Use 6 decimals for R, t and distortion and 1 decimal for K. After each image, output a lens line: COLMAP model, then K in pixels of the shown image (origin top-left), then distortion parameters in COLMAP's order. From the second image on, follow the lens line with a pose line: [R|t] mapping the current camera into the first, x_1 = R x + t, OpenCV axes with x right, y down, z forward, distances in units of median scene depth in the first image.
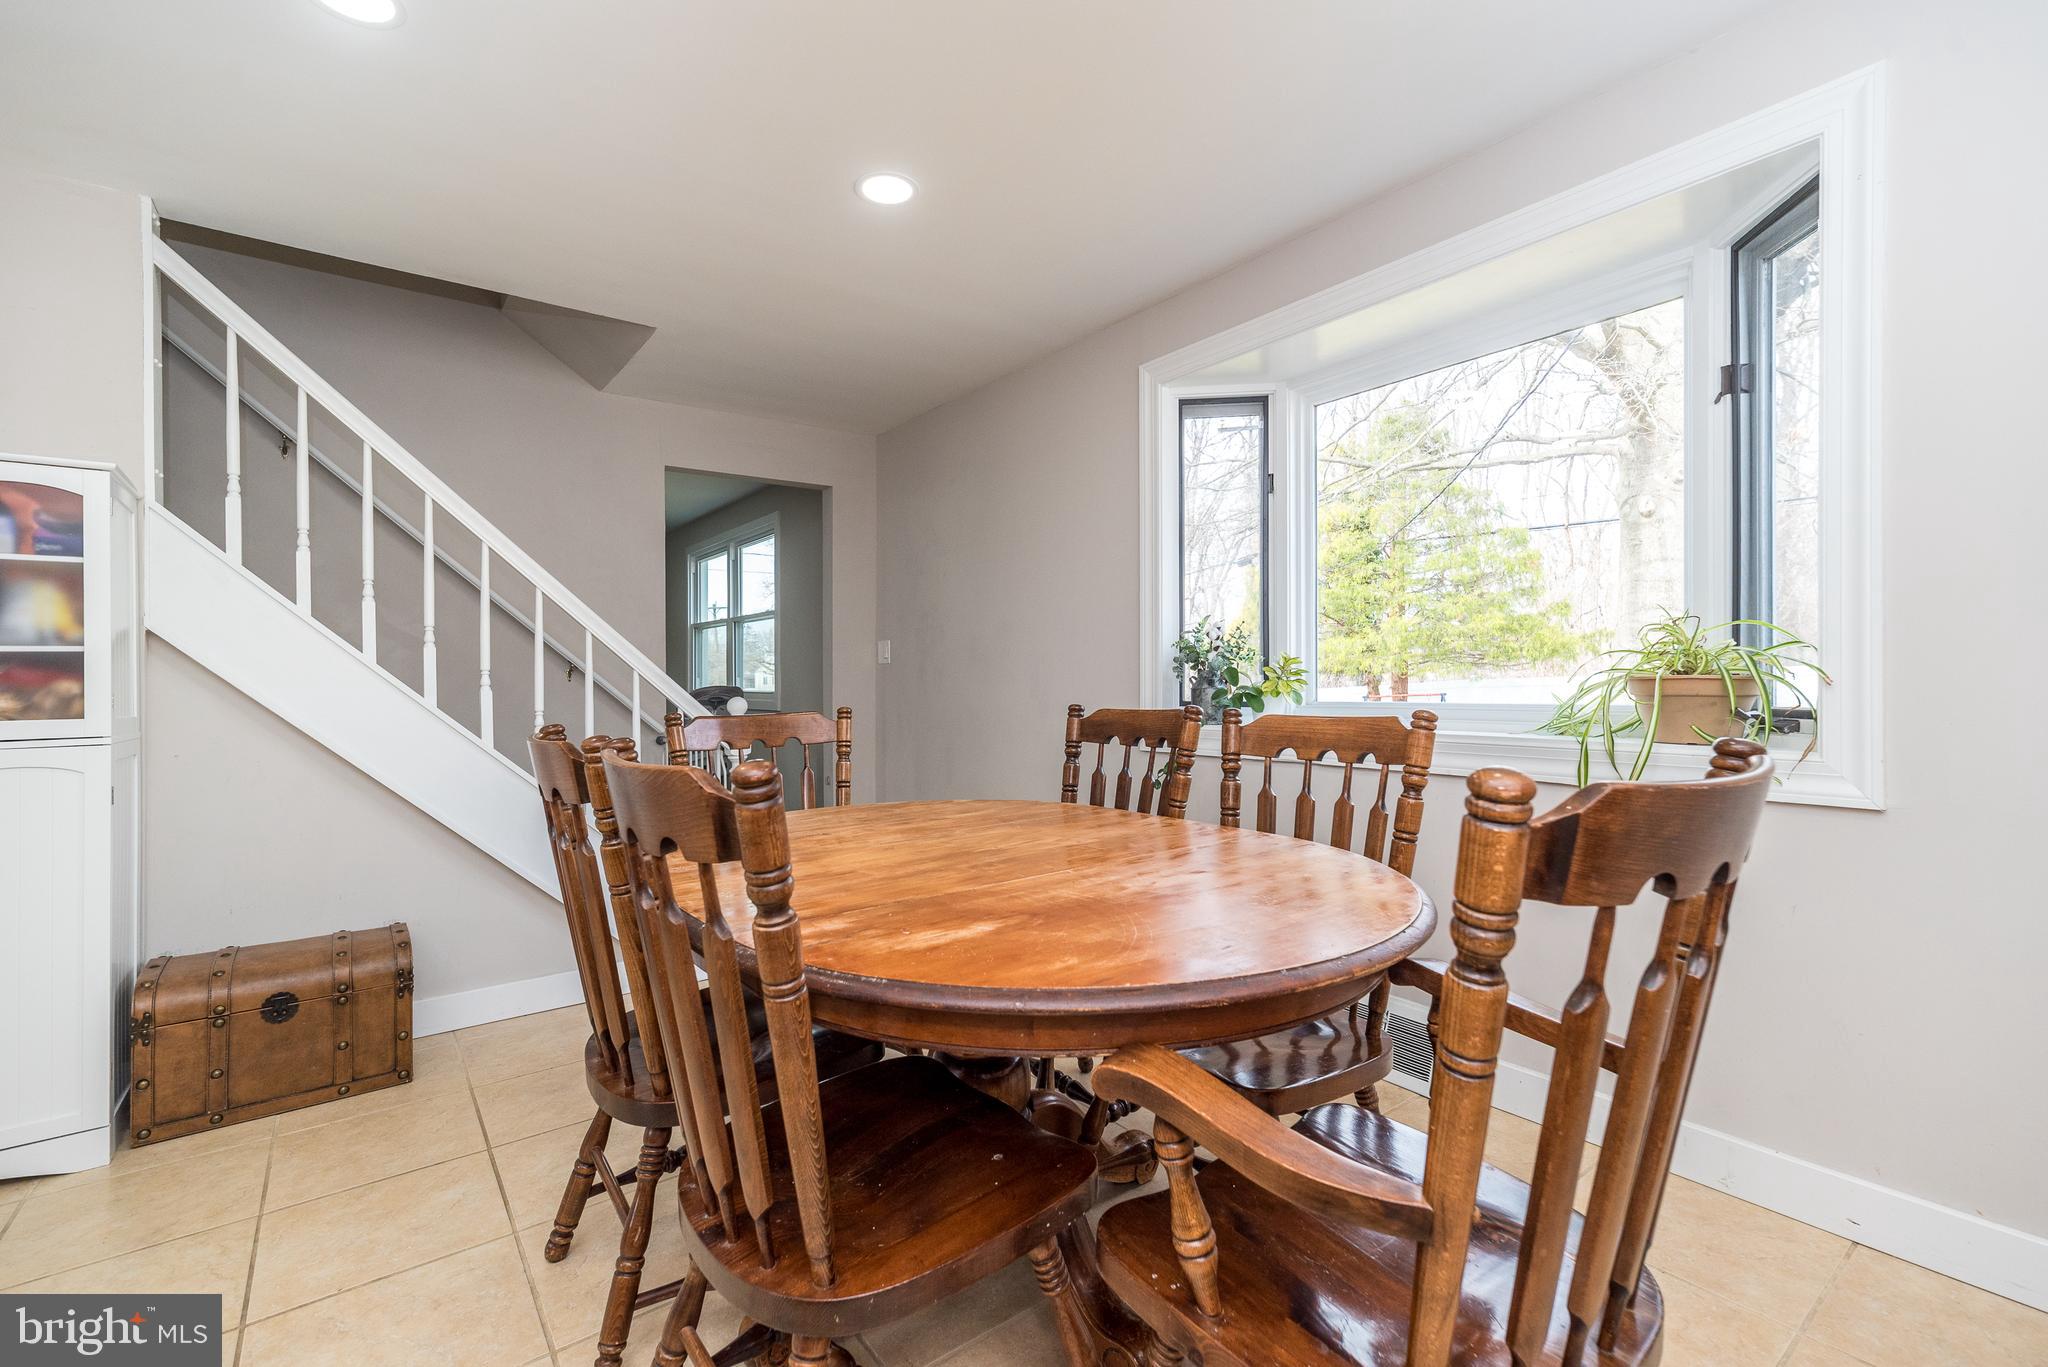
lens RADIAL K [[886.2, 0, 1018.3], [0, 886.2, 684.0], [0, 0, 1]] dist [0.005651, 0.000224]
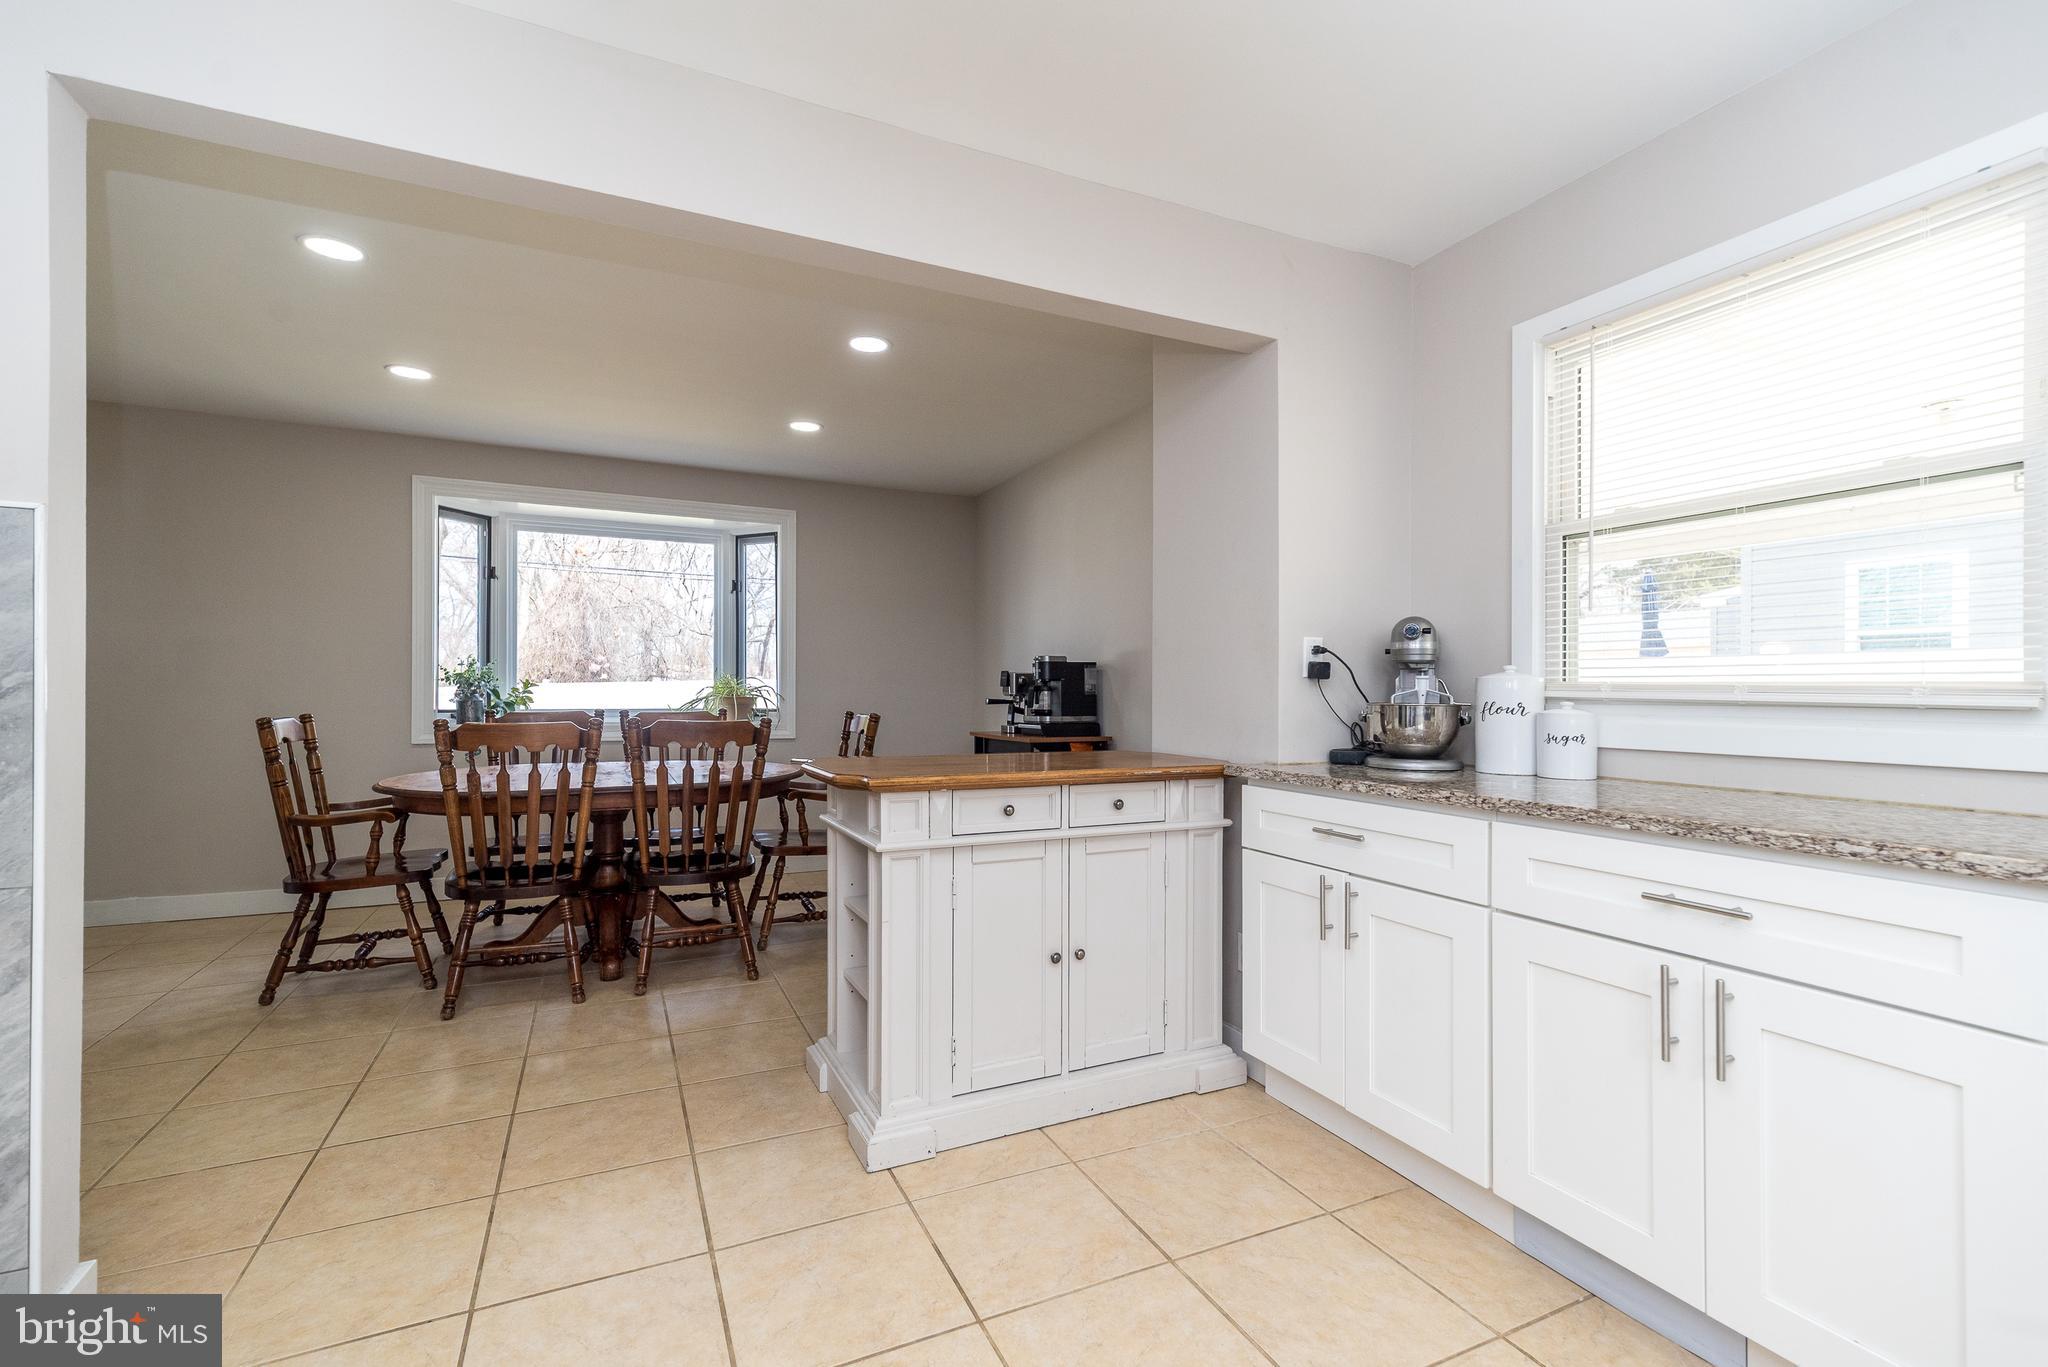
lens RADIAL K [[886.2, 0, 1018.3], [0, 886.2, 684.0], [0, 0, 1]] dist [0.005651, 0.000224]
pose [[0.210181, 0.024581, 0.977353, -1.401314], [-0.004571, 0.999698, -0.024160, 0.010589], [-0.977652, 0.000611, 0.210230, -0.337643]]
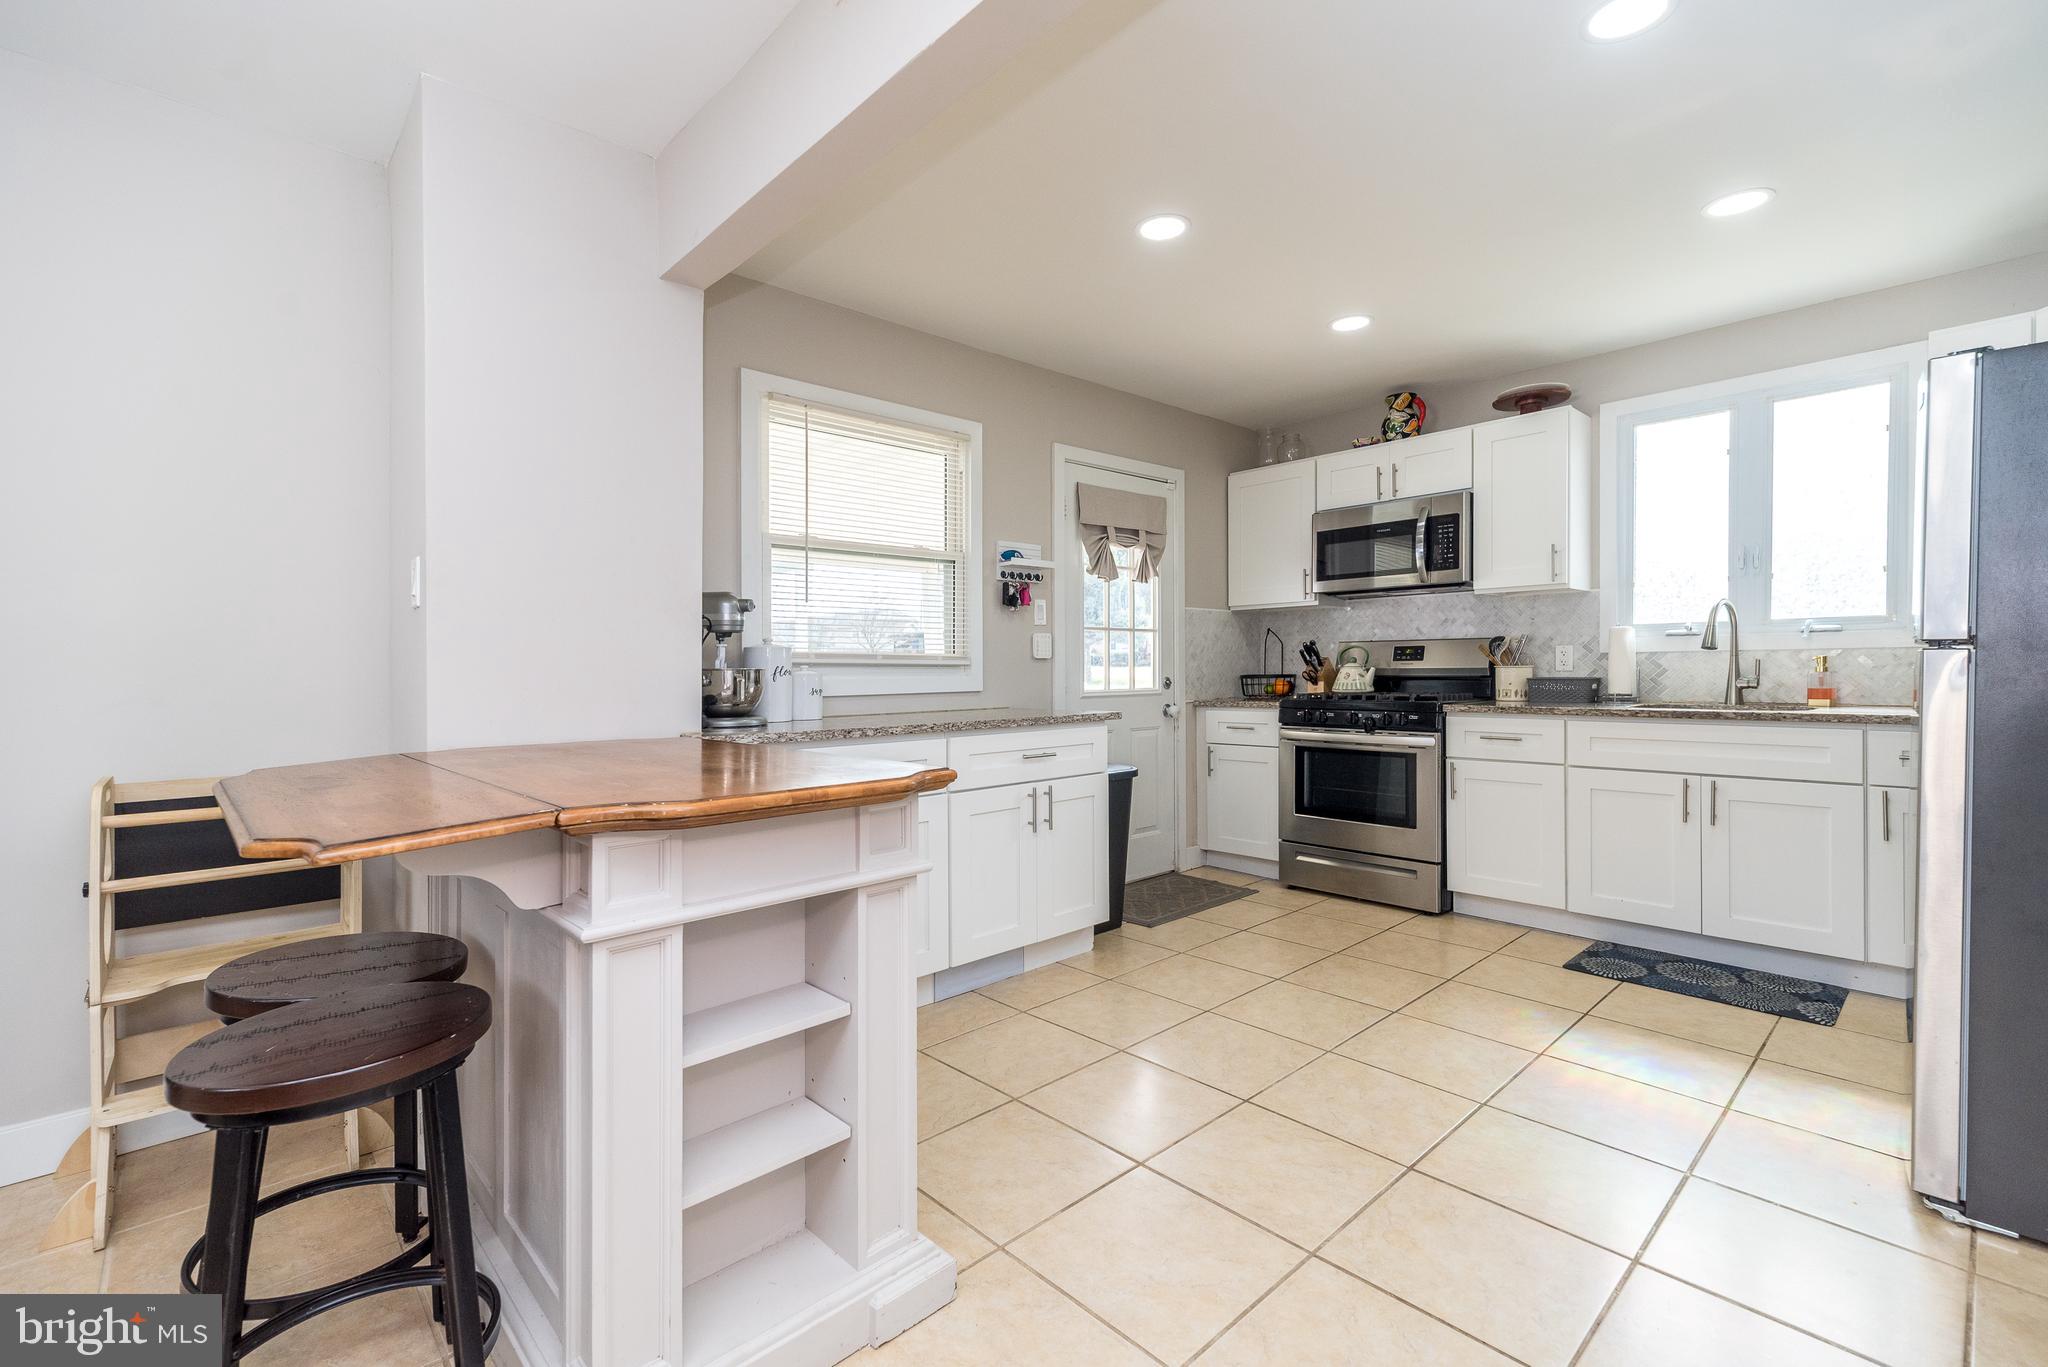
lens RADIAL K [[894.9, 0, 1027.3], [0, 894.9, 663.6], [0, 0, 1]] dist [0.000047, 0.000041]
pose [[-0.995046, 0.022005, -0.096950, -0.605428], [0.021912, 0.999758, 0.002016, 0.006167], [0.096970, -0.000118, -0.995287, 0.603079]]
